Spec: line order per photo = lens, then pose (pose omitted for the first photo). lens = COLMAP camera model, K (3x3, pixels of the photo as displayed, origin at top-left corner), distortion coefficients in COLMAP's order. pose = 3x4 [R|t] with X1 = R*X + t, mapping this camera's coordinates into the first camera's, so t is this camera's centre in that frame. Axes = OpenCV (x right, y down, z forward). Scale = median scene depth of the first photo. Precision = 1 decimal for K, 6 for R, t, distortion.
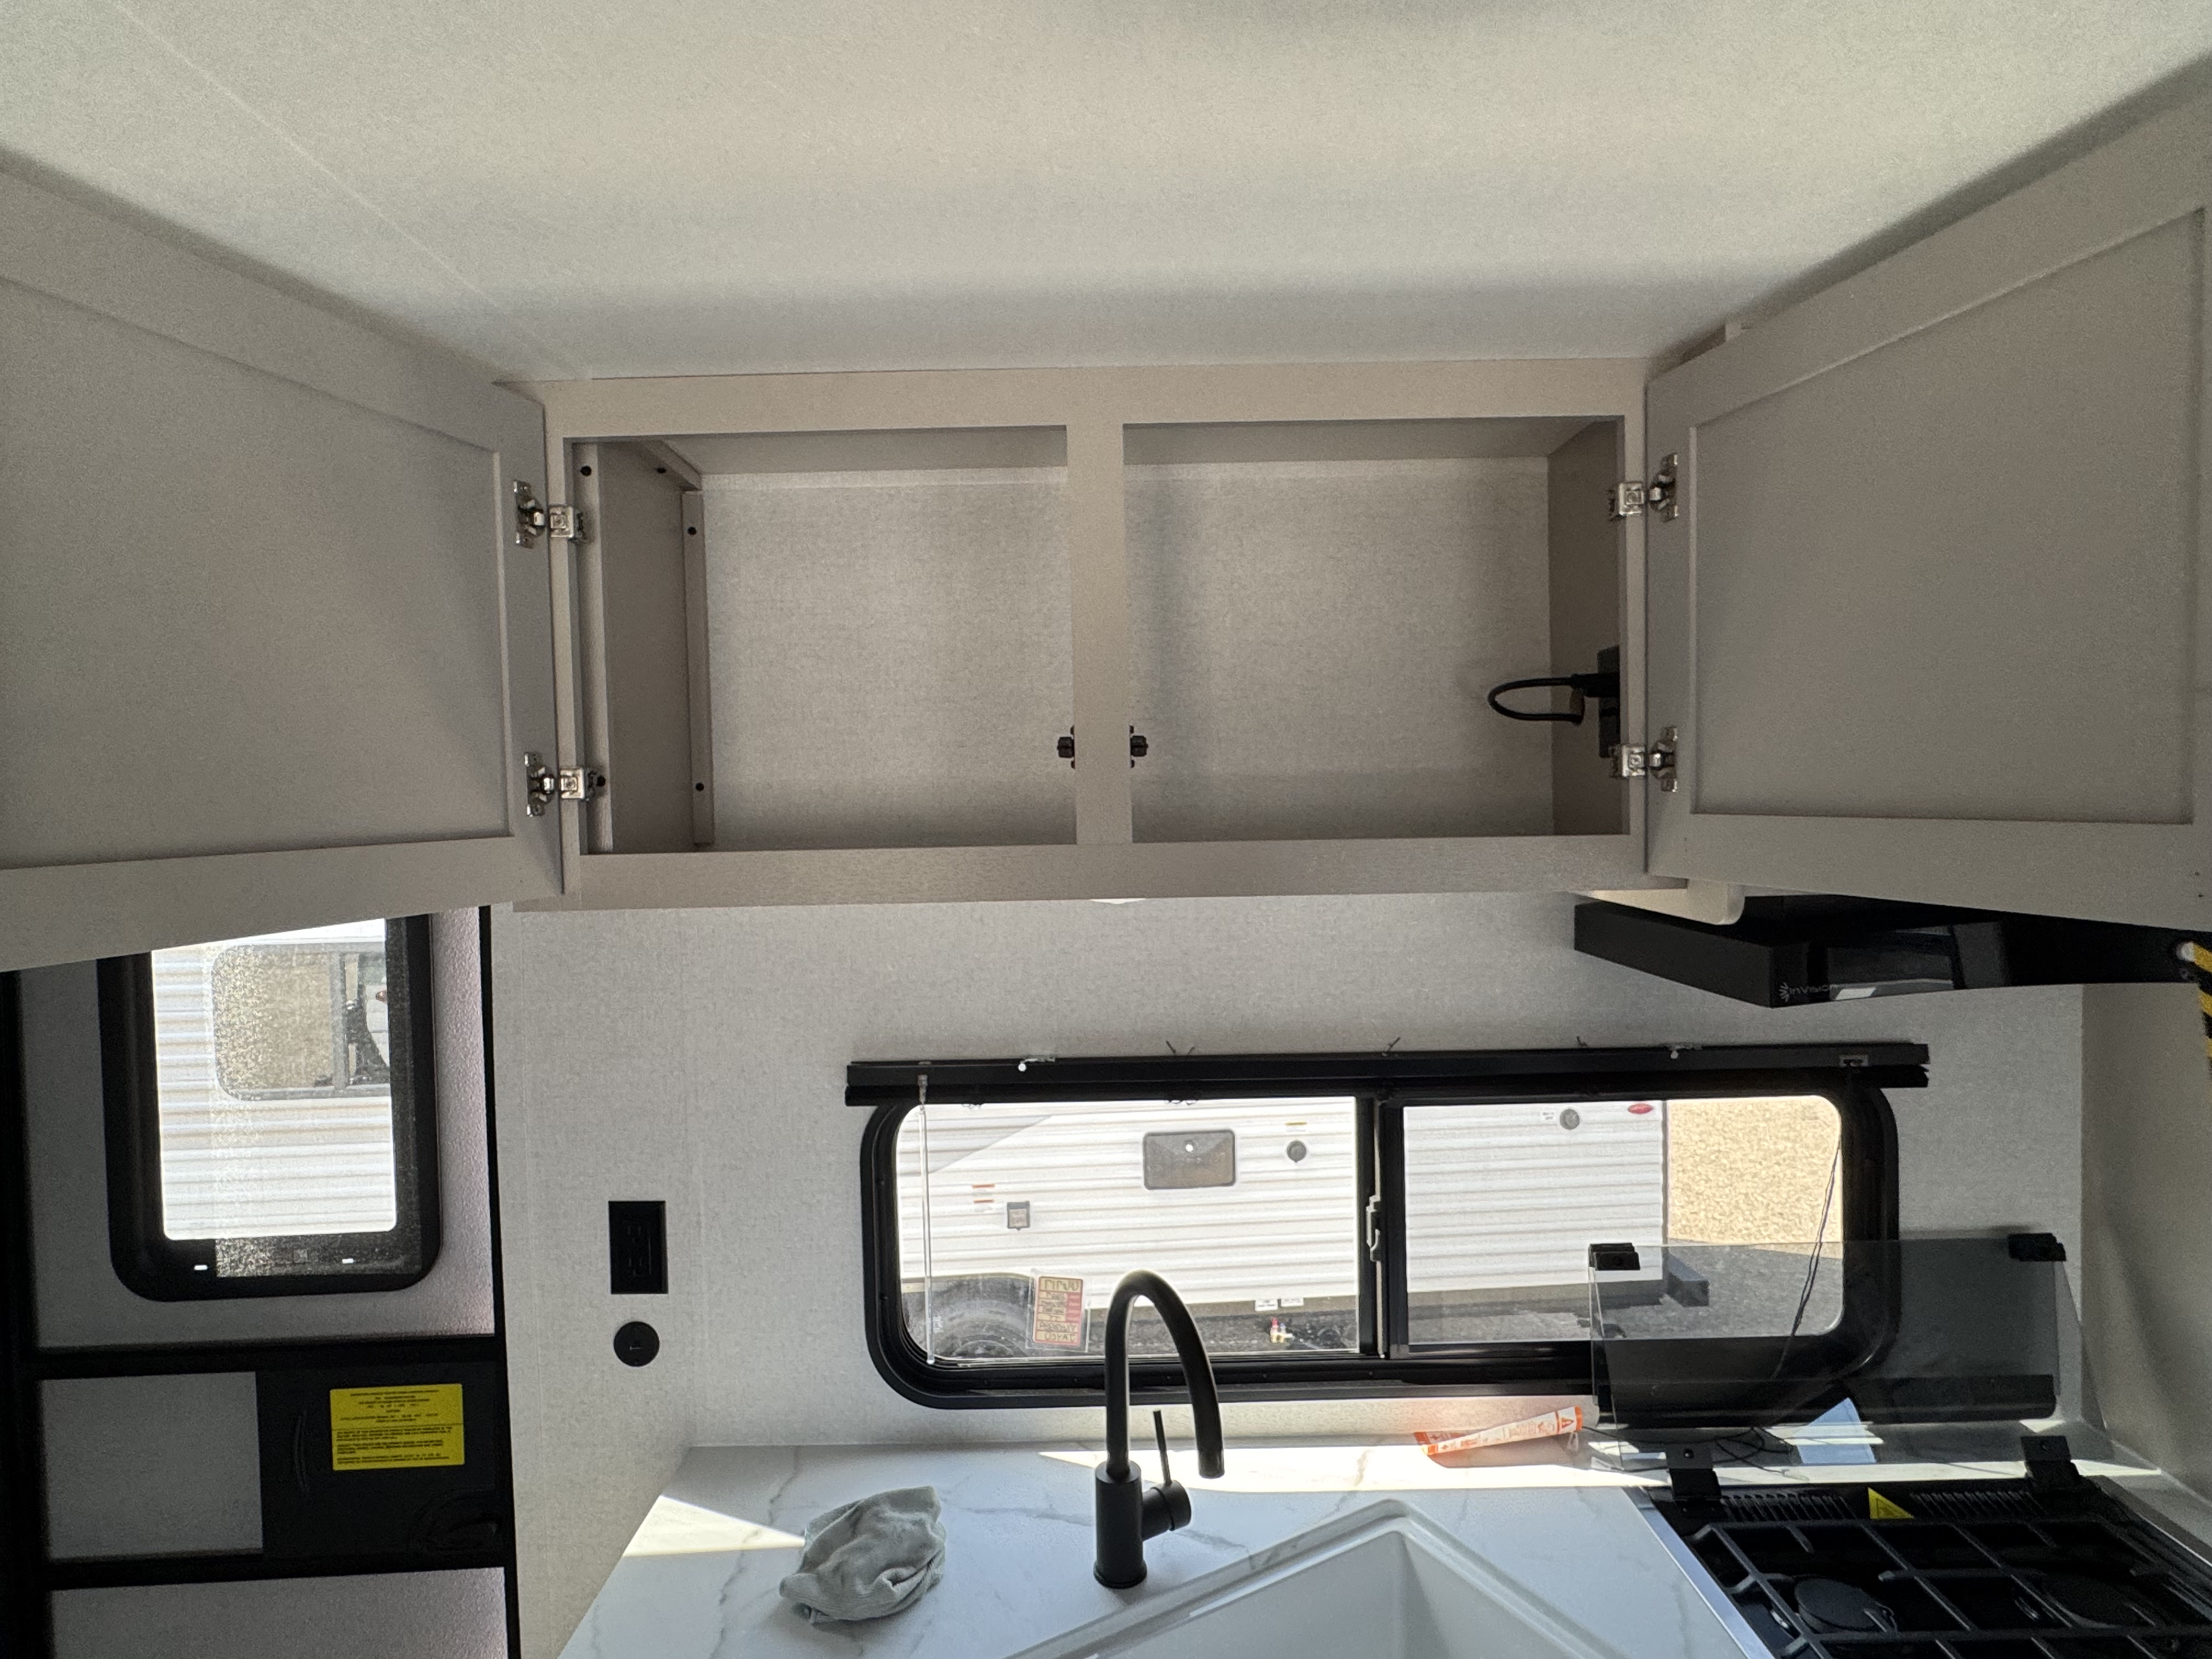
lens RADIAL K [[1189.0, 0, 1099.1], [0, 1189.0, 823.4], [0, 0, 1]] dist [-0.006230, 0.001849]
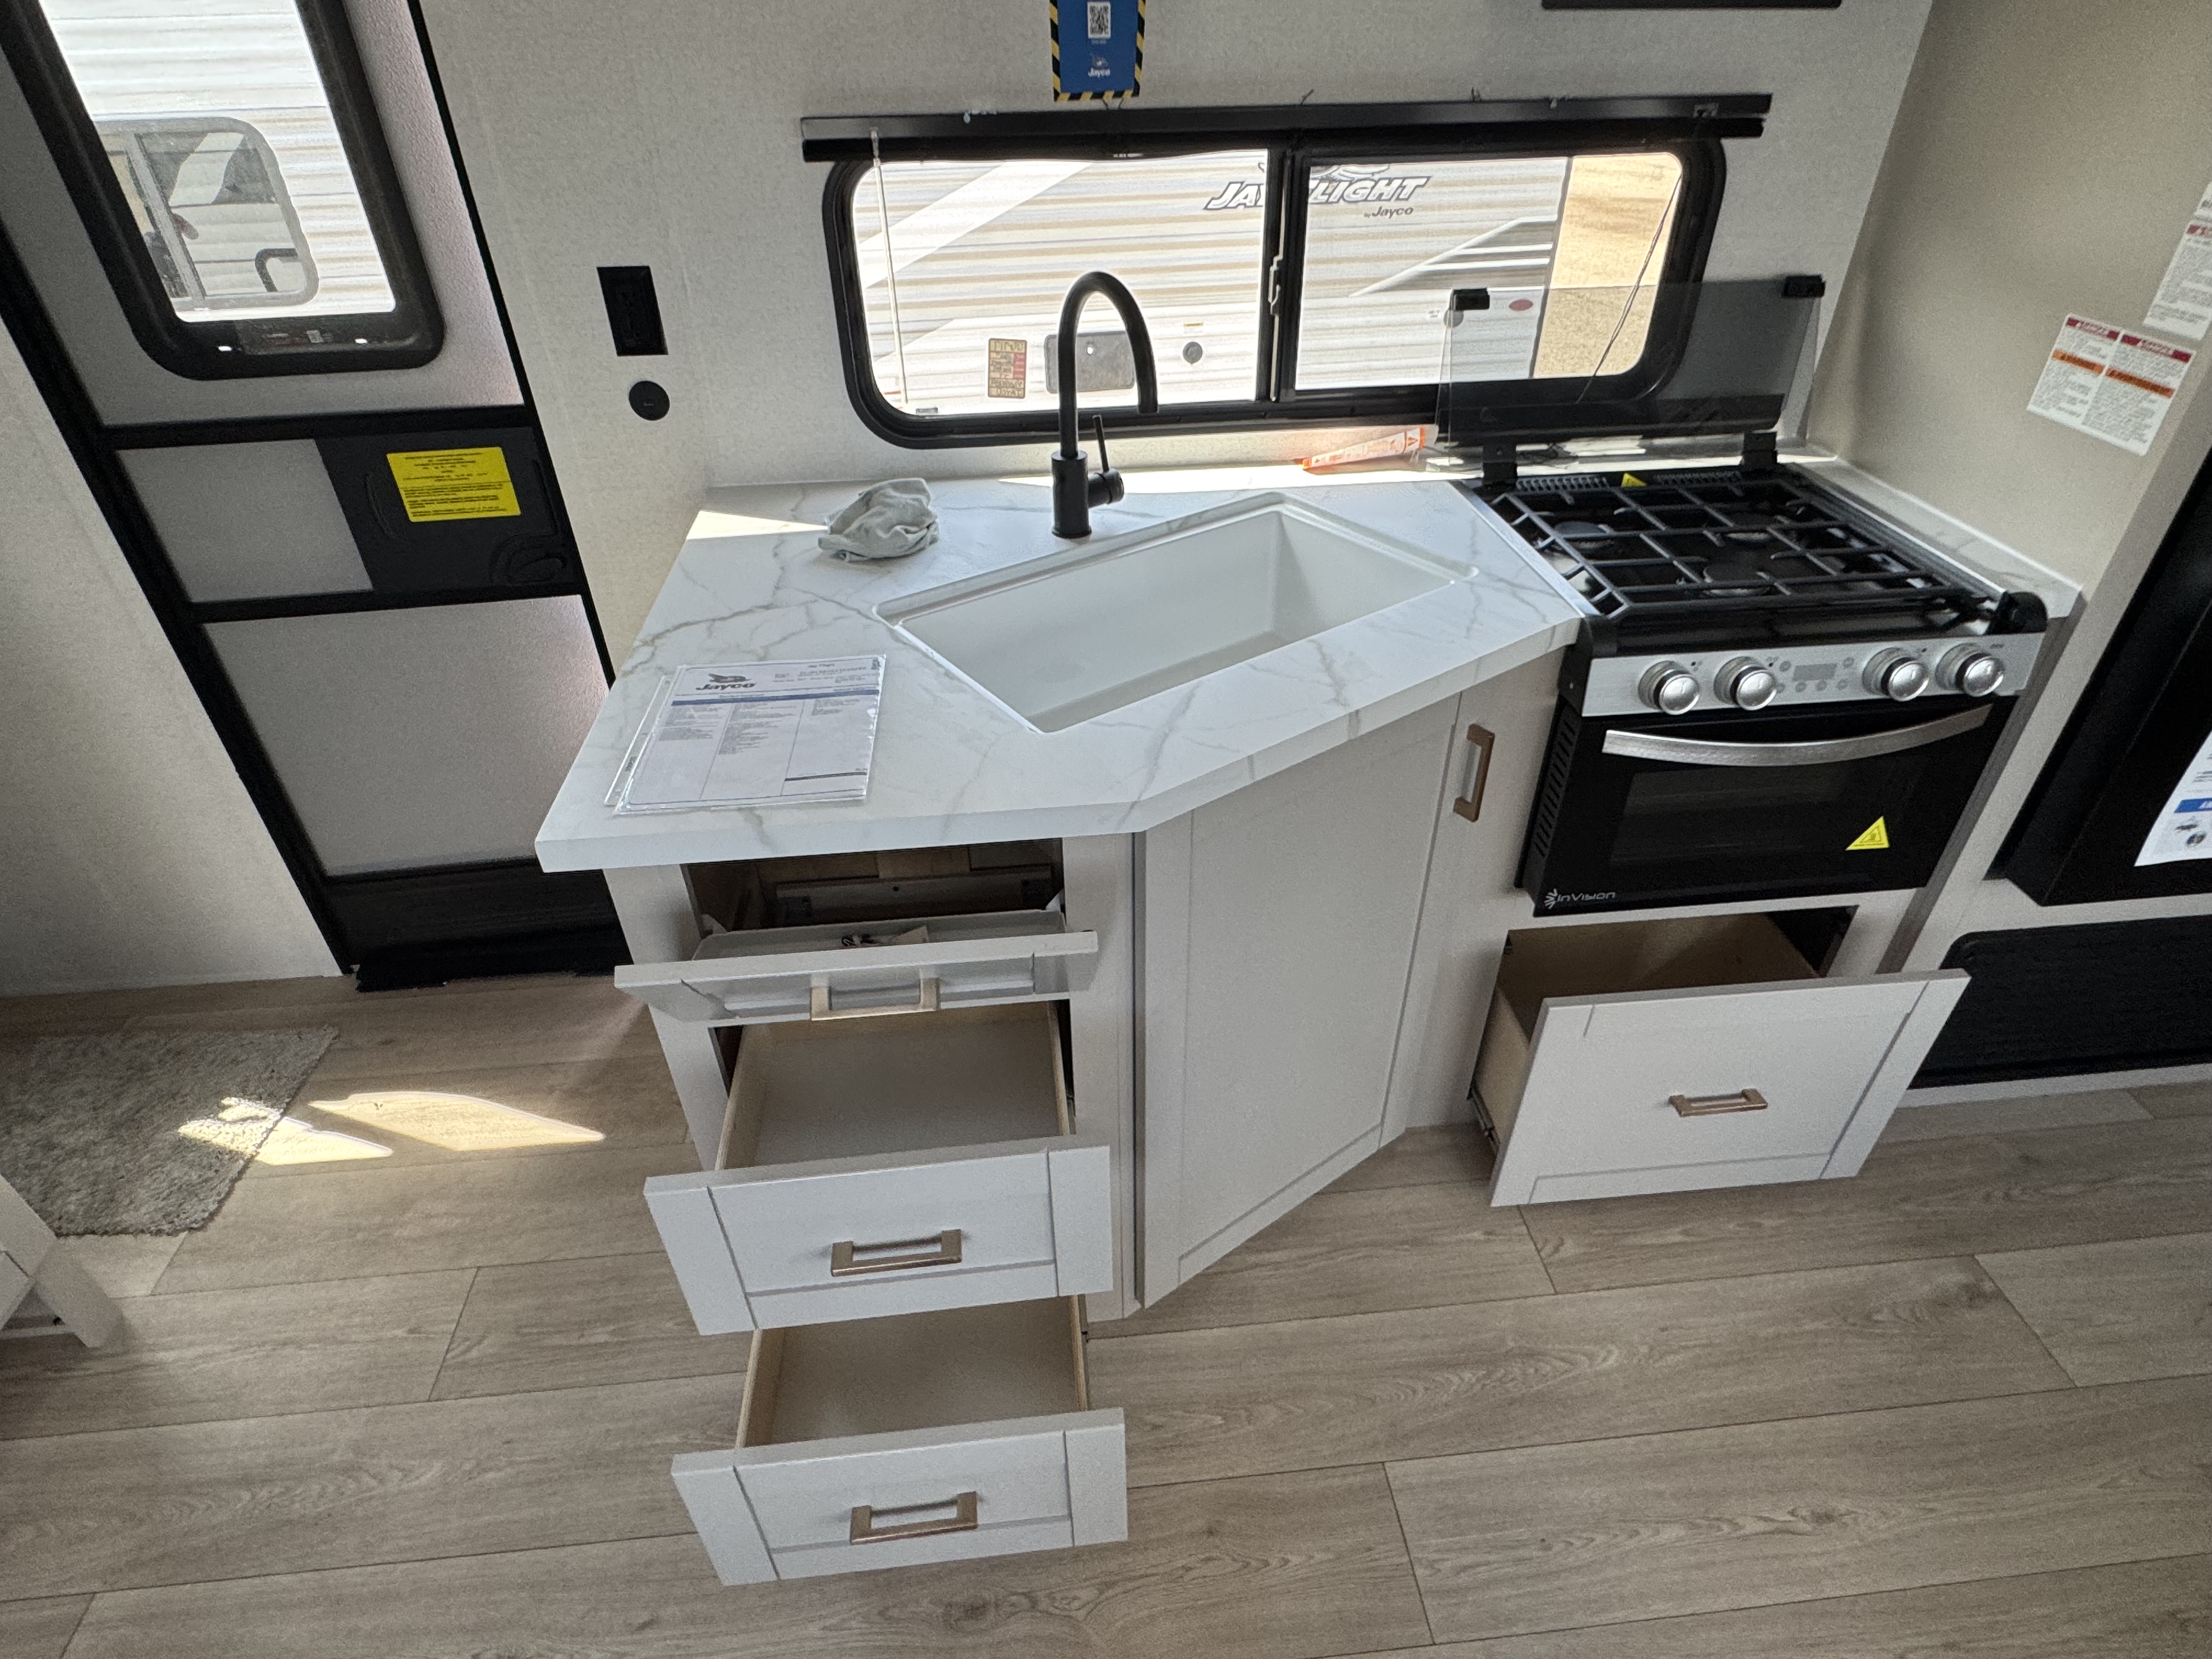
lens RADIAL K [[1189.0, 0, 1101.9], [0, 1189.0, 830.3], [0, 0, 1]] dist [-0.006230, 0.001849]
pose [[0.995101, -0.054349, 0.082588, -0.065342], [-0.000880, 0.830445, 0.557100, 0.138774], [-0.098863, -0.554443, 0.826329, -0.251251]]
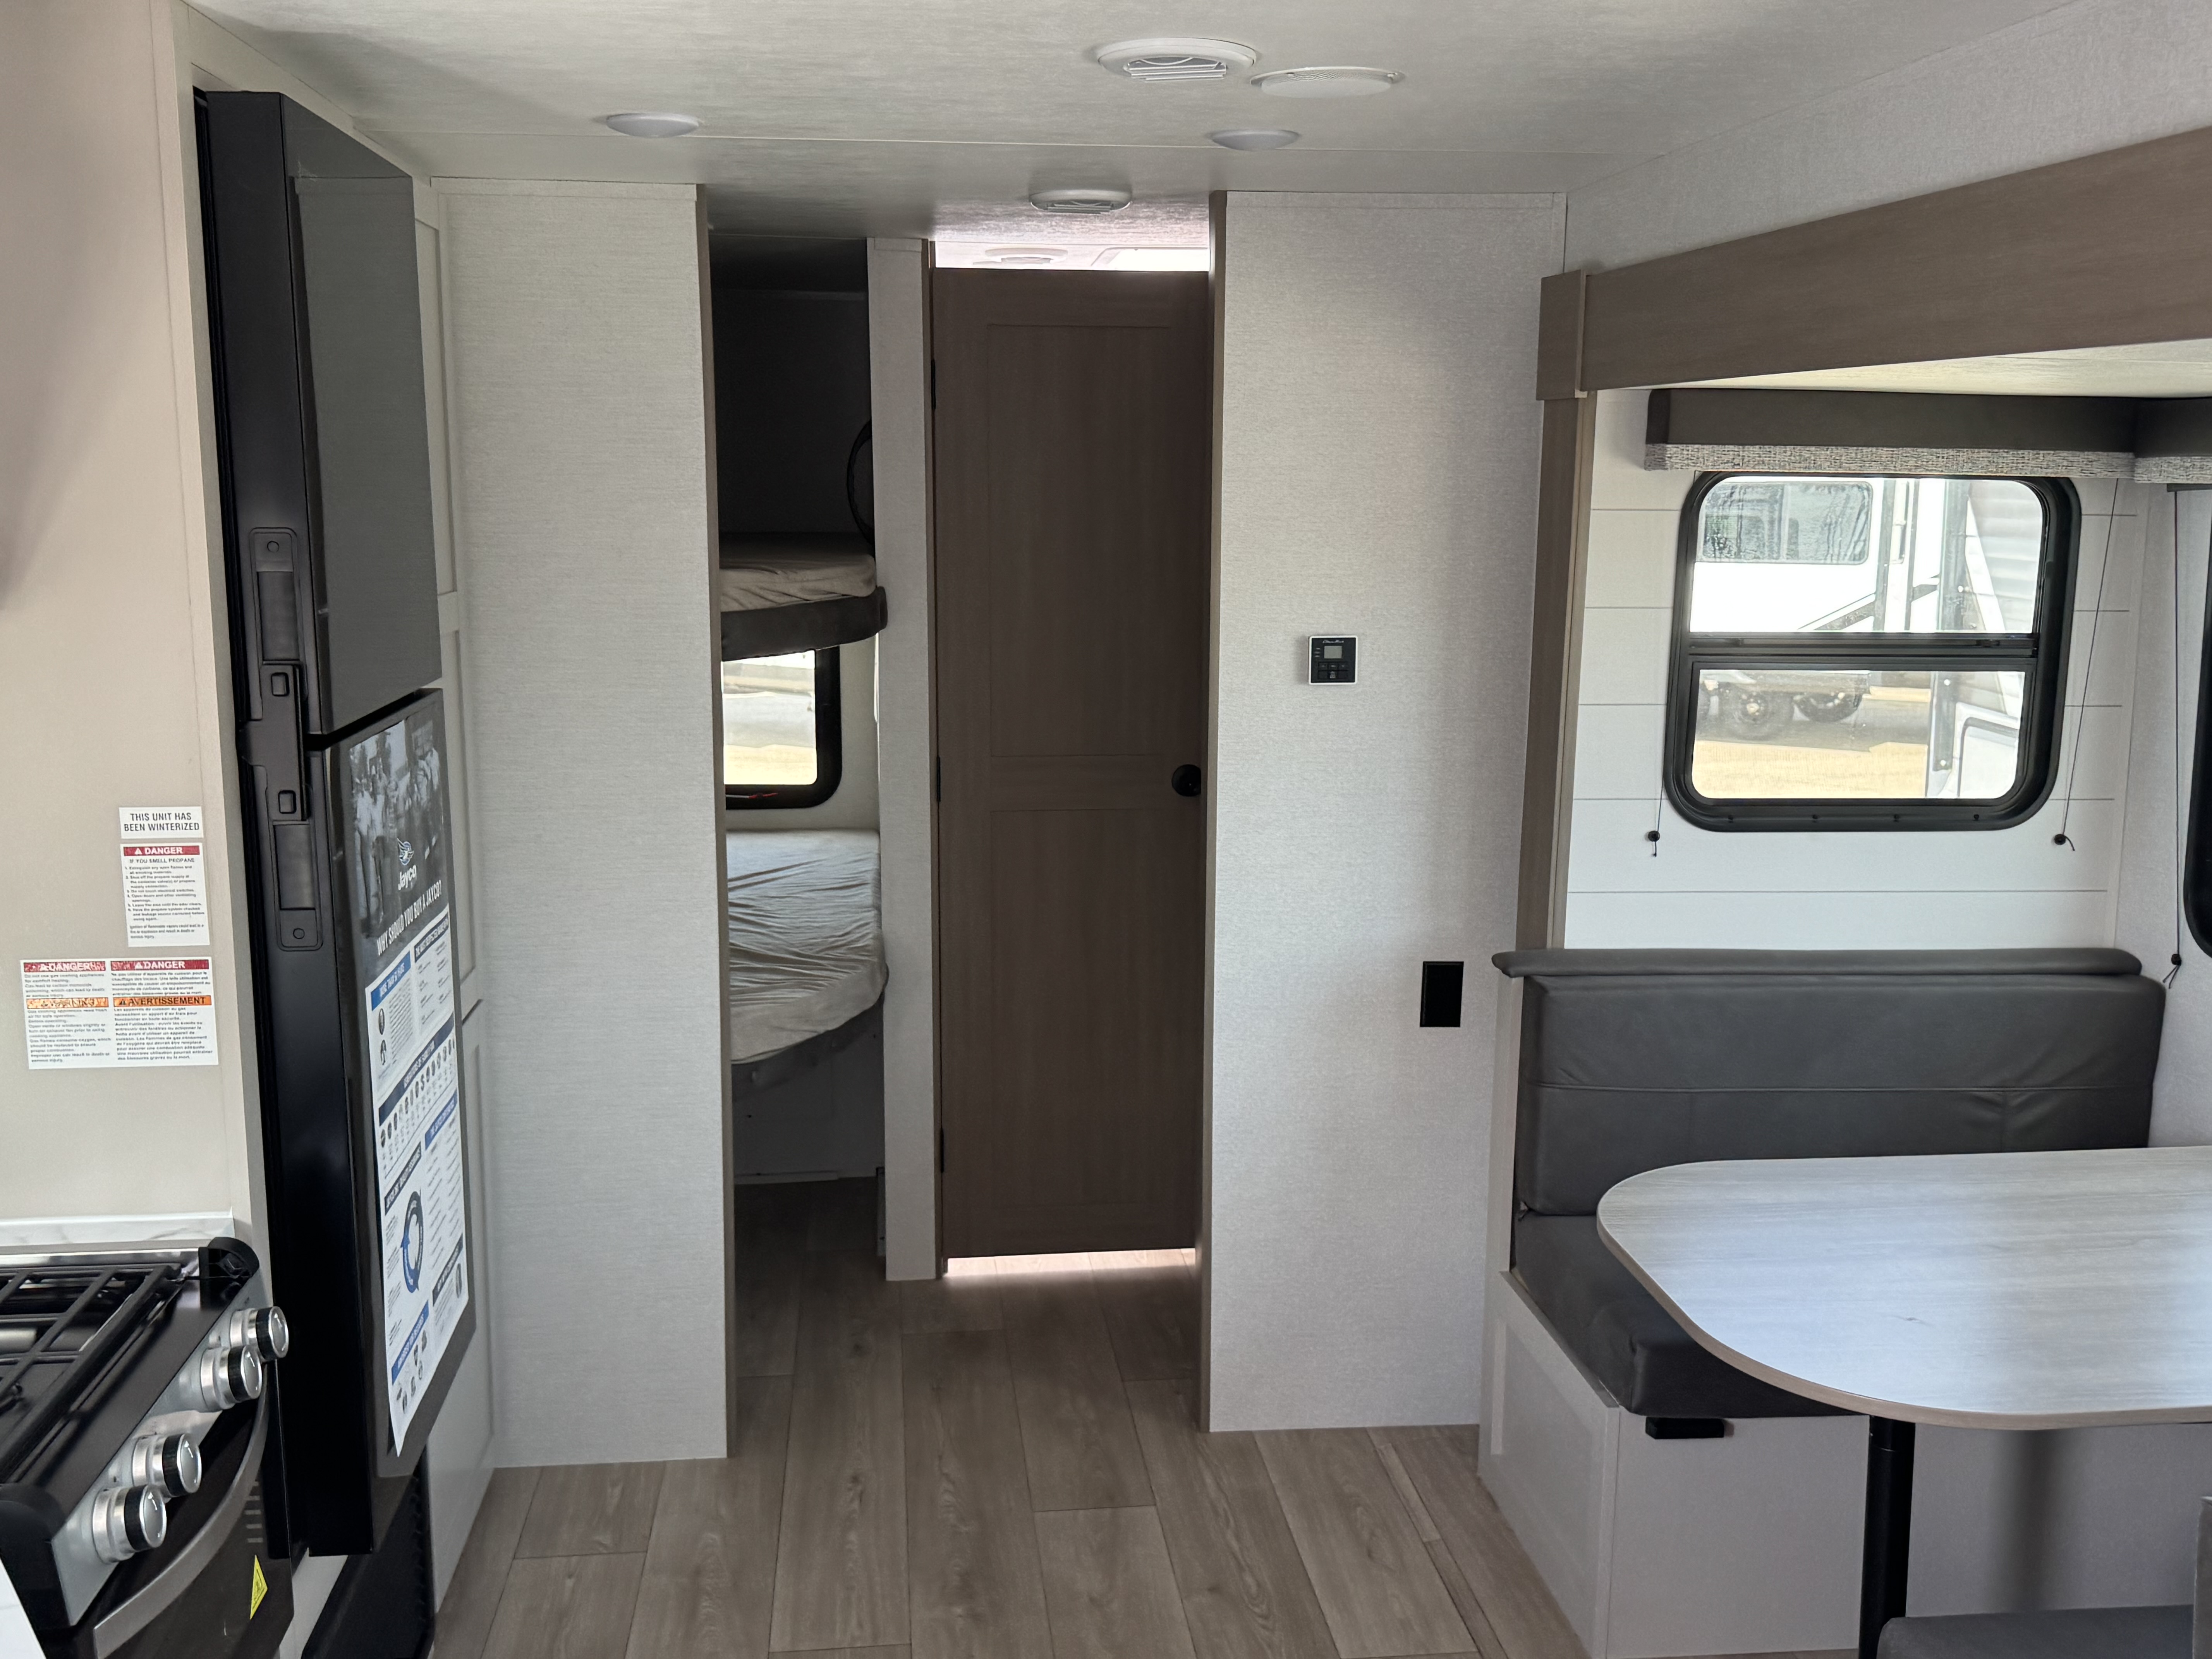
lens RADIAL K [[2122.0, 0, 1109.7], [0, 2122.0, 846.2], [0, 0, 1]] dist [0.052168, 0.000000]
pose [[-0.111973, -0.149949, 0.982333, -0.680543], [0.023941, 0.987855, 0.153521, 0.043990], [-0.993423, 0.040708, -0.107023, 0.122577]]
